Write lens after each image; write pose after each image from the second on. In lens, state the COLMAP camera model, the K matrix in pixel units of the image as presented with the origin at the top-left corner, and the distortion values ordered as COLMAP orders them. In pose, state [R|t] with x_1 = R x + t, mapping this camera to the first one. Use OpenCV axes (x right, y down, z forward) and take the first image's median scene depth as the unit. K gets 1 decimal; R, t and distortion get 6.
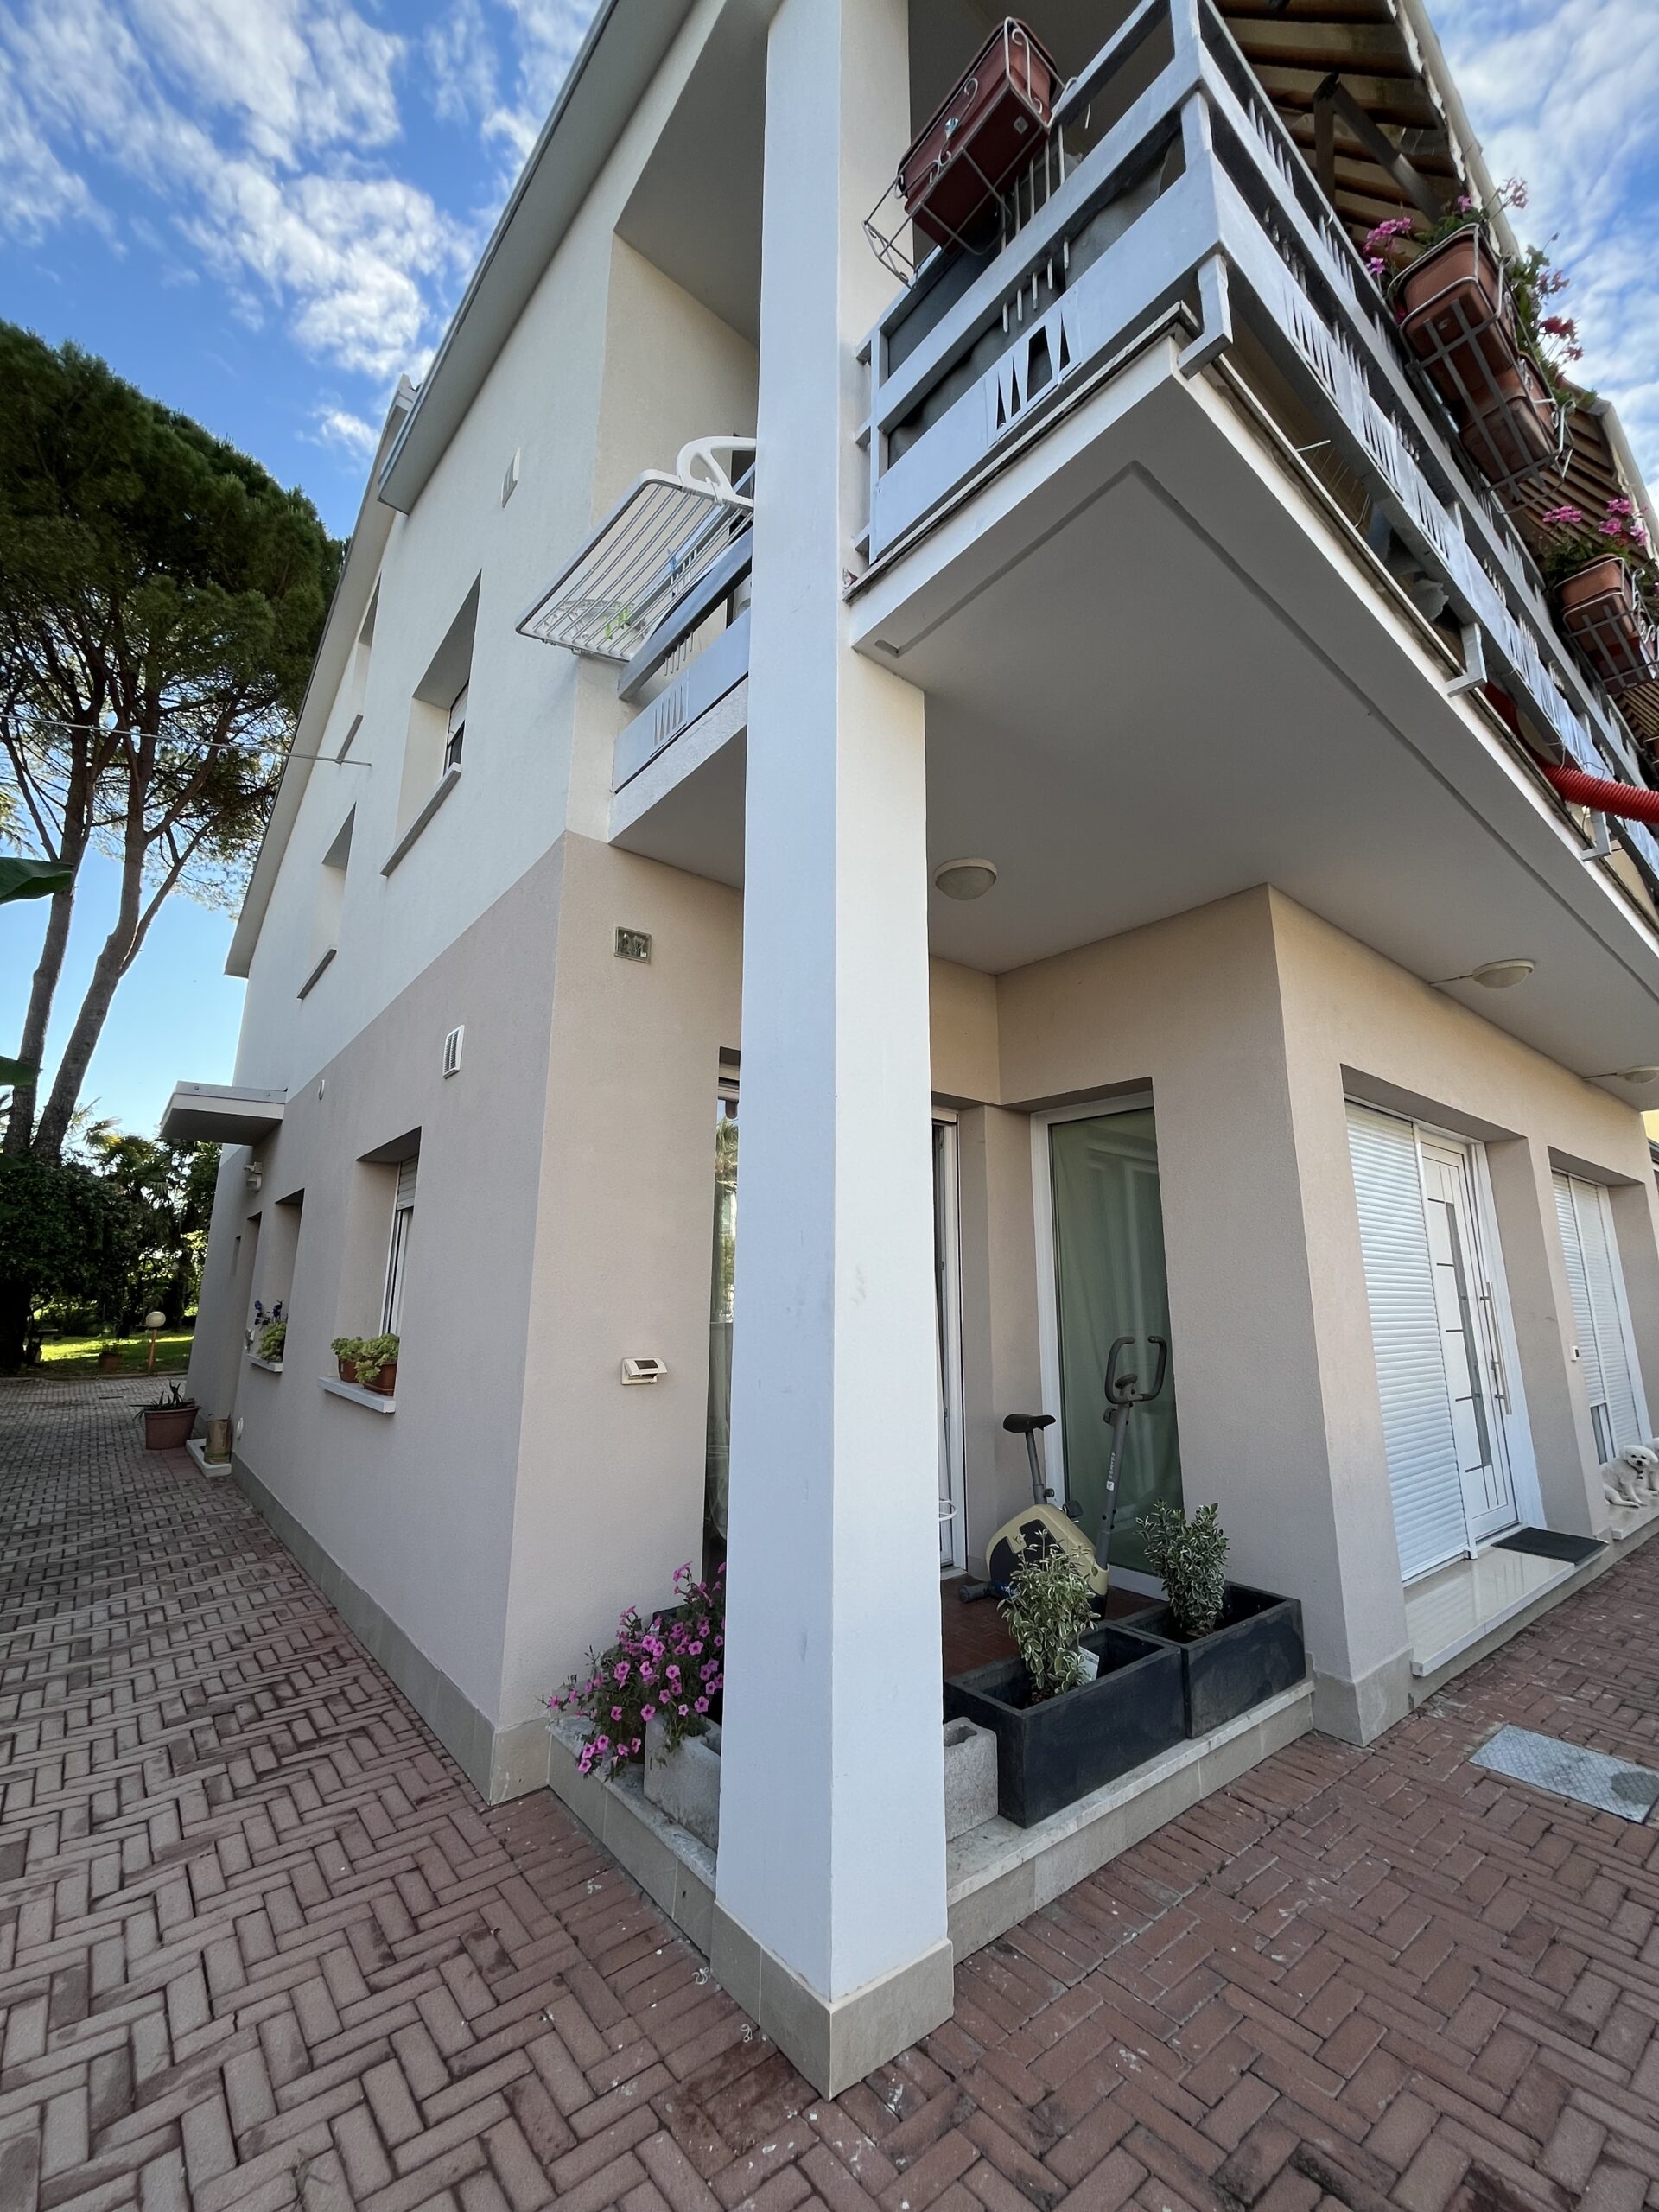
lens RADIAL K [[891.2, 0, 824.0], [0, 891.2, 1105.3], [0, 0, 1]] dist [-0.004232, 0.000861]
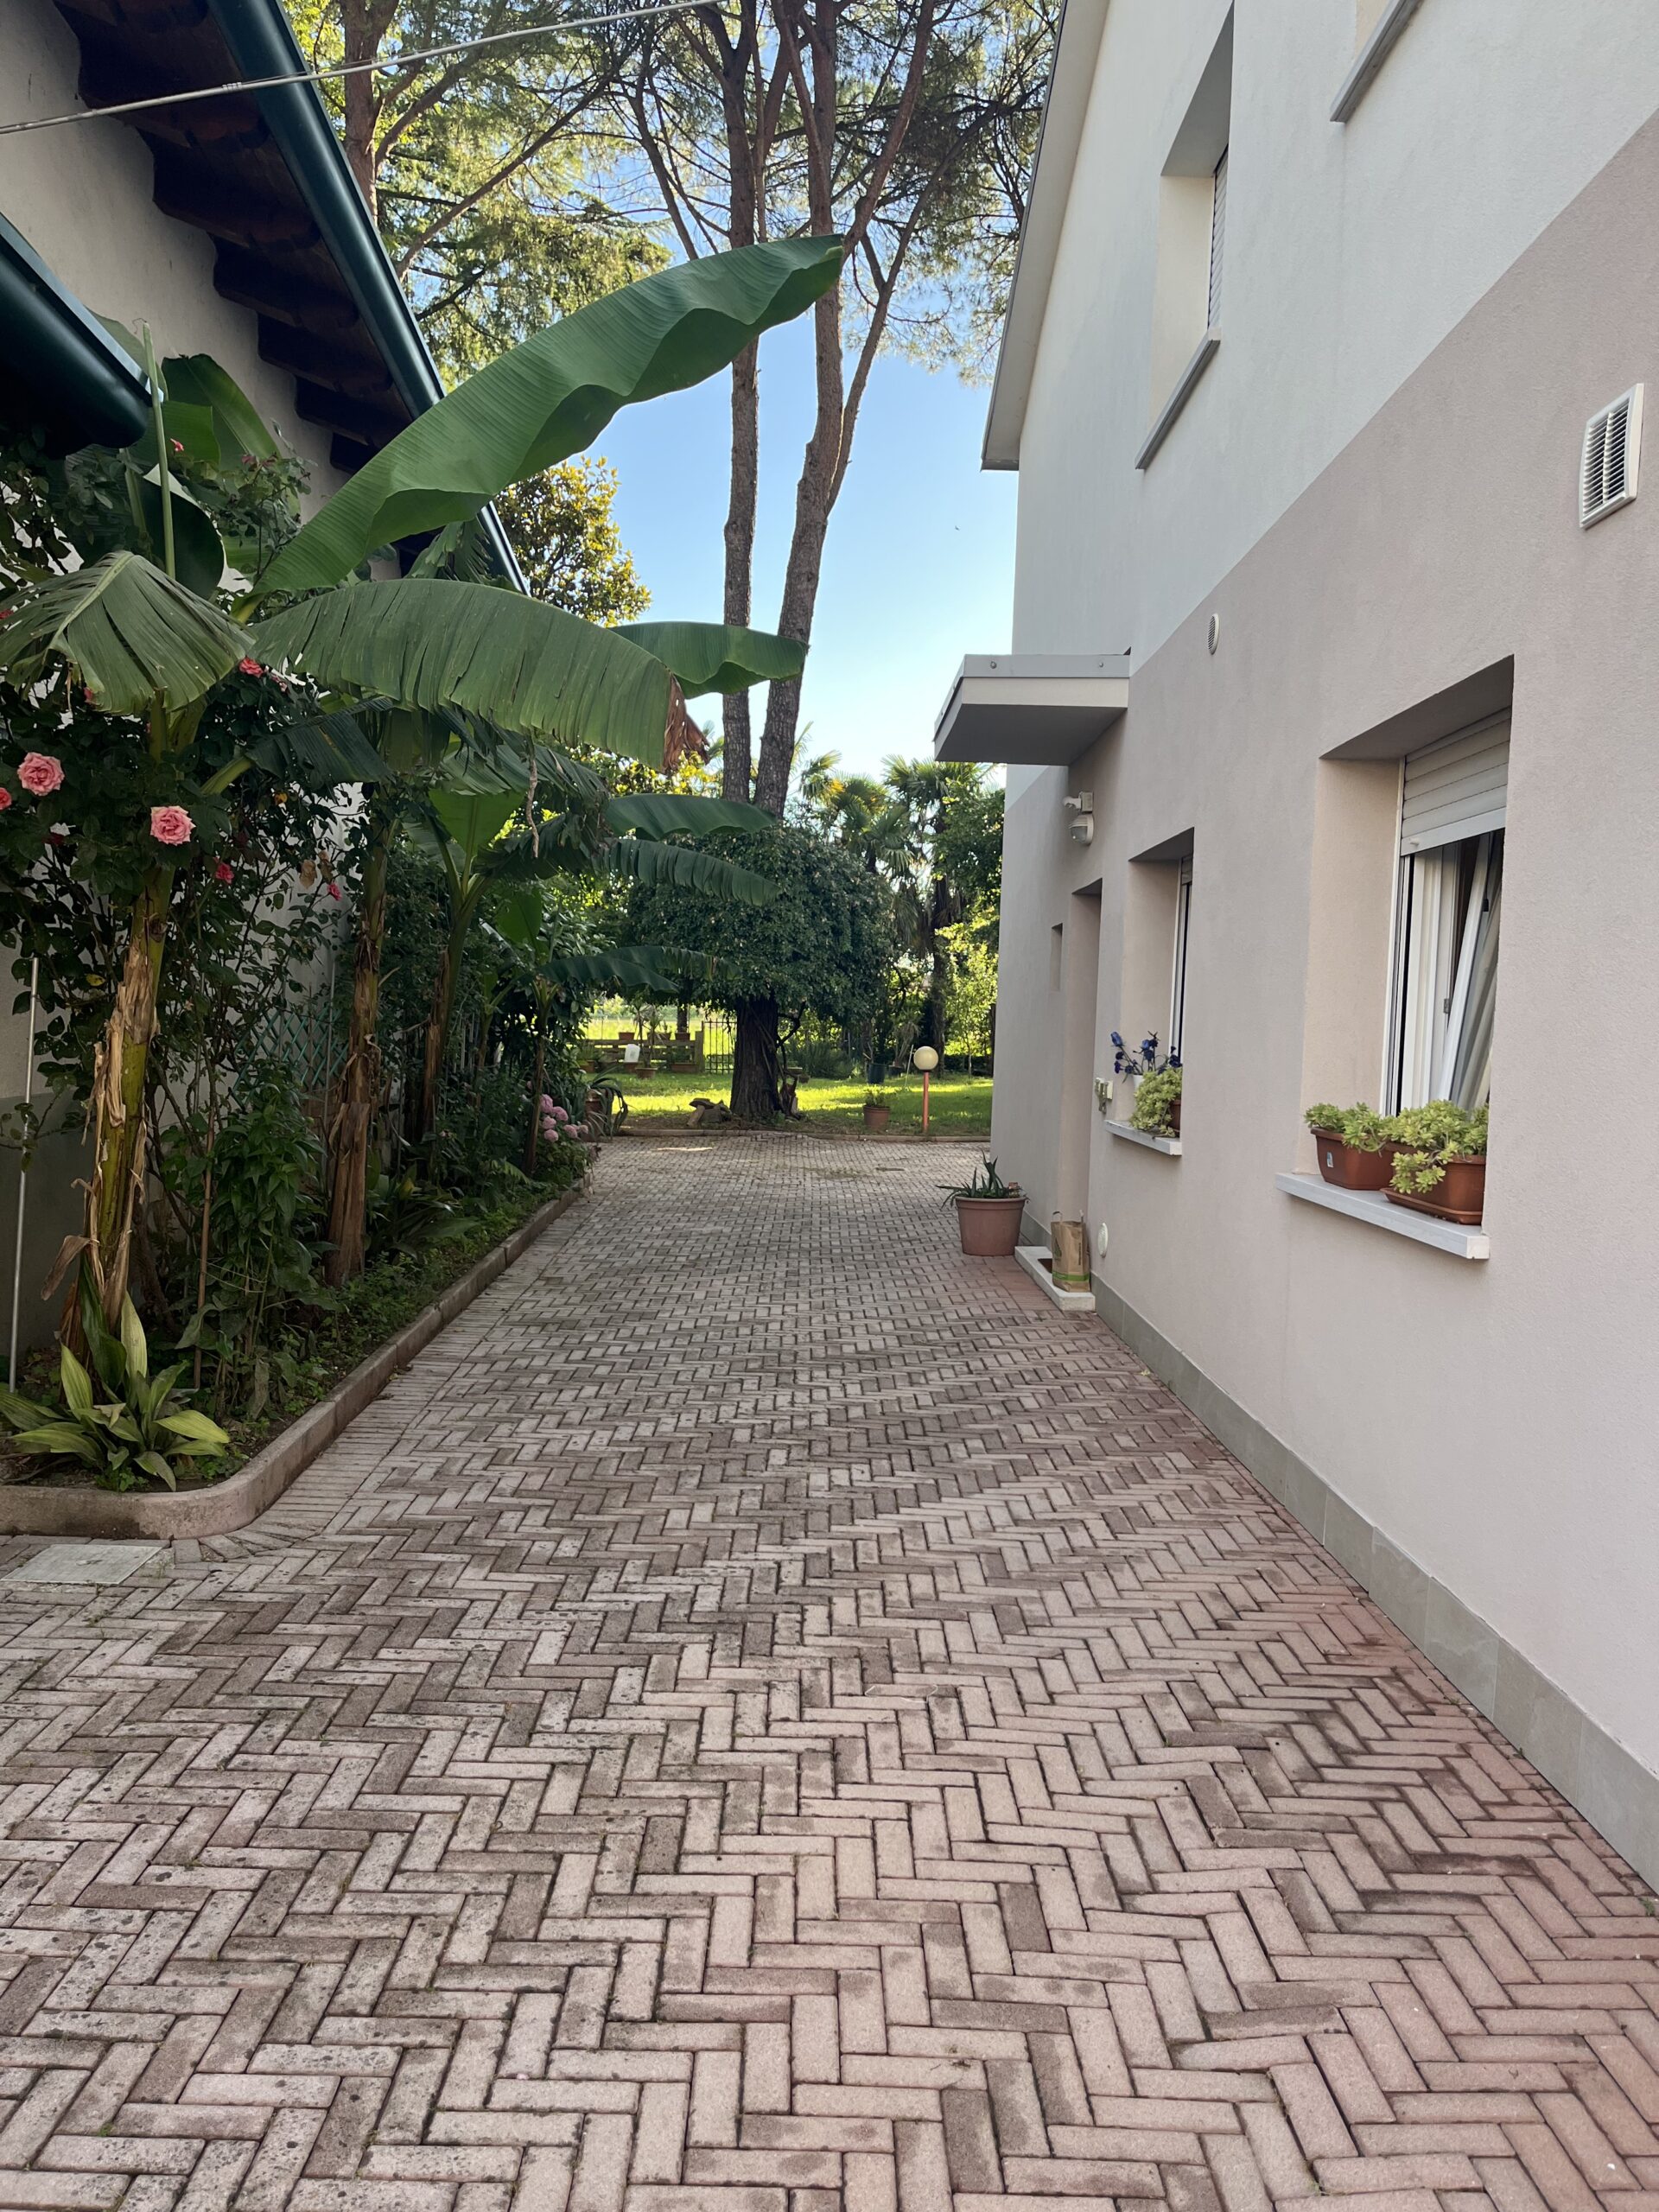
lens RADIAL K [[1695.9, 0, 842.9], [0, 1695.9, 1120.7], [0, 0, 1]] dist [0.069117, -0.106531]
pose [[0.783410, 0.058835, -0.618714, -0.176659], [0.101702, 0.969955, 0.221009, 0.026798], [0.613128, -0.236065, 0.753888, 0.090934]]
